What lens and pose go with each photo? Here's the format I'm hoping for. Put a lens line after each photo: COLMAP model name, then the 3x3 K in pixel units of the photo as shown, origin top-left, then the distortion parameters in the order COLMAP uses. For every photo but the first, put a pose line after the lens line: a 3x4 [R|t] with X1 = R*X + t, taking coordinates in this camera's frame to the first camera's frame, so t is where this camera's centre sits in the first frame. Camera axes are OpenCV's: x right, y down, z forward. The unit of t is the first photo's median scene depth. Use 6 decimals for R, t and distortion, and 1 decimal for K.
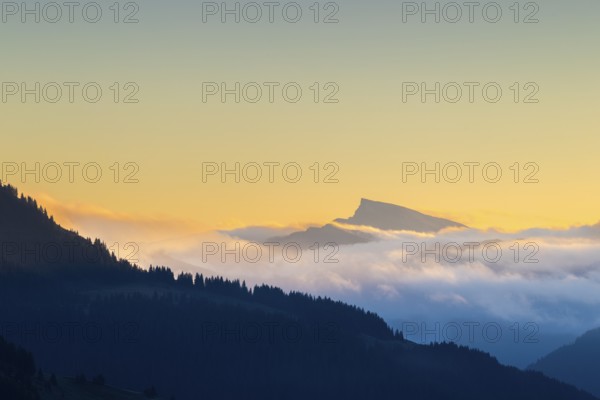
lens RADIAL K [[330.5, 0, 299.9], [0, 330.5, 188.1], [0, 0, 1]] dist [0.000192, -0.000706]
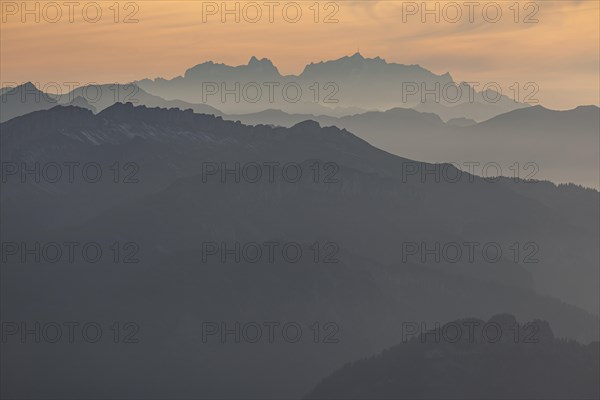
lens RADIAL K [[330.5, 0, 299.9], [0, 330.5, 188.1], [0, 0, 1]] dist [0.000192, -0.000706]
pose [[1.000000, 0.000084, -0.000139, 0.000079], [-0.000084, 0.999997, -0.002366, -0.242406], [0.000139, 0.002366, 0.999997, -0.000433]]
